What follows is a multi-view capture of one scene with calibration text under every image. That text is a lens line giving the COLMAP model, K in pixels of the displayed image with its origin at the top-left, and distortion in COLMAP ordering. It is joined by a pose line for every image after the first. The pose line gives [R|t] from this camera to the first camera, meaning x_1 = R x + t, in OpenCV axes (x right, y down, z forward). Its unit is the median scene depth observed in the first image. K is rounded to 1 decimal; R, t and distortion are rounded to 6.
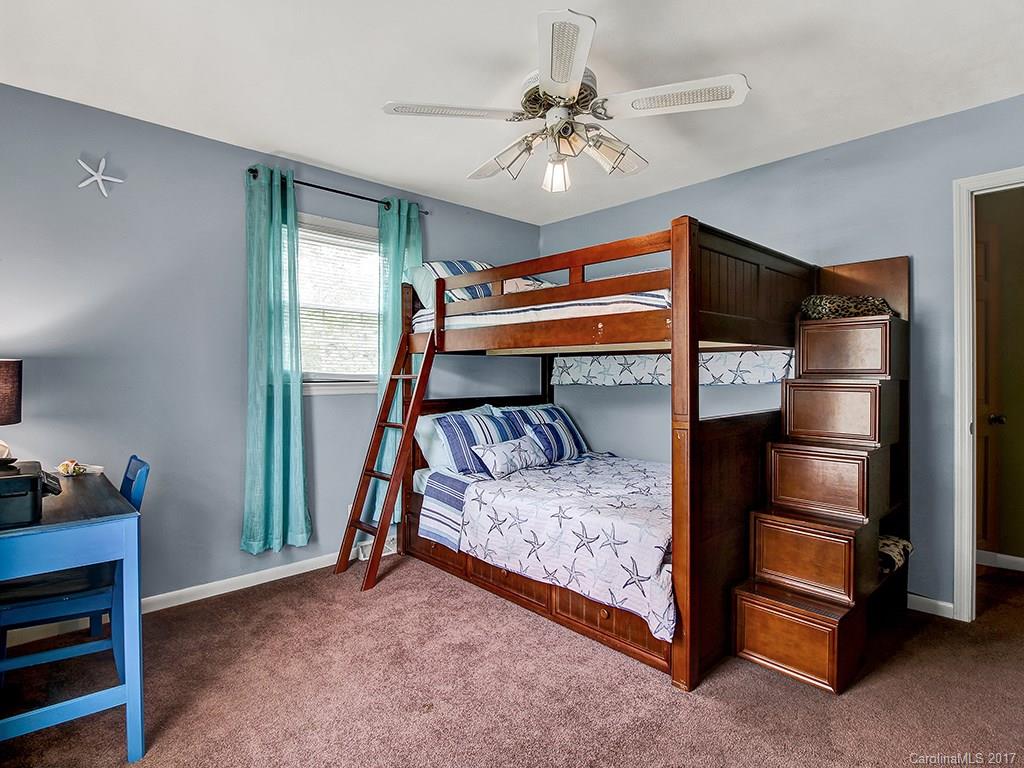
lens RADIAL K [[537.6, 0, 490.8], [0, 537.6, 374.9], [0, 0, 1]] dist [-0.009388, -0.002769]
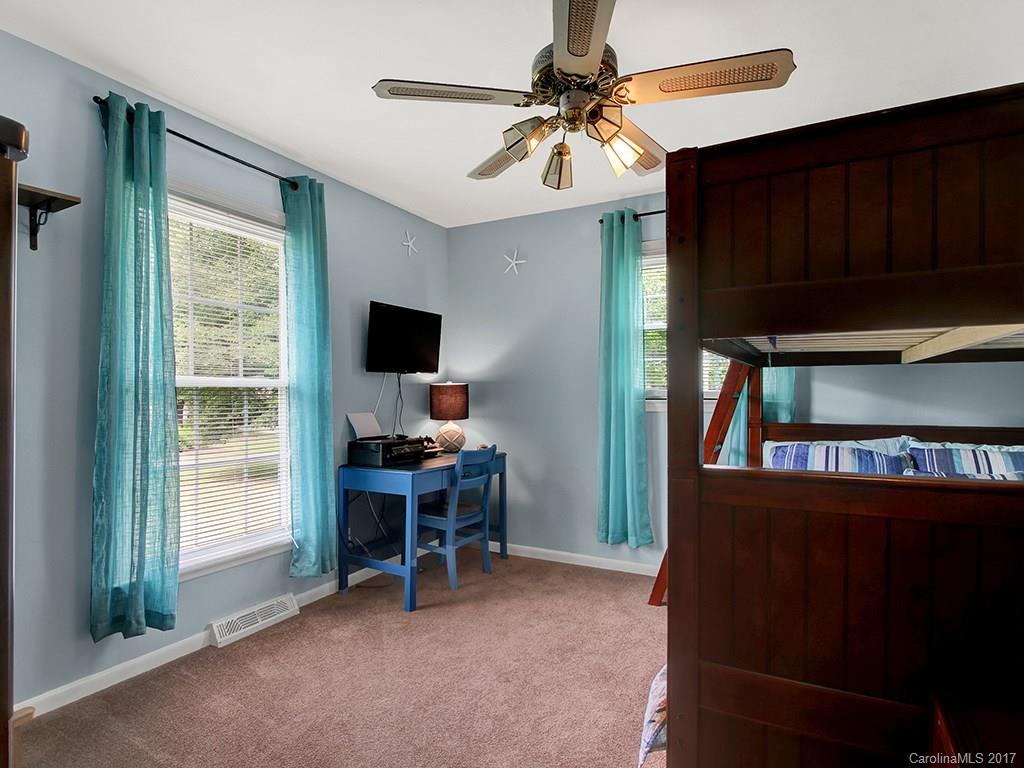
lens RADIAL K [[545.5, 0, 496.6], [0, 545.5, 389.7], [0, 0, 1]] dist [-0.002365, -0.006144]
pose [[0.332839, -0.000164, -0.942984, 0.734572], [0.001603, 0.999999, 0.000392, -0.007449], [0.942982, -0.001642, 0.332839, 0.436055]]
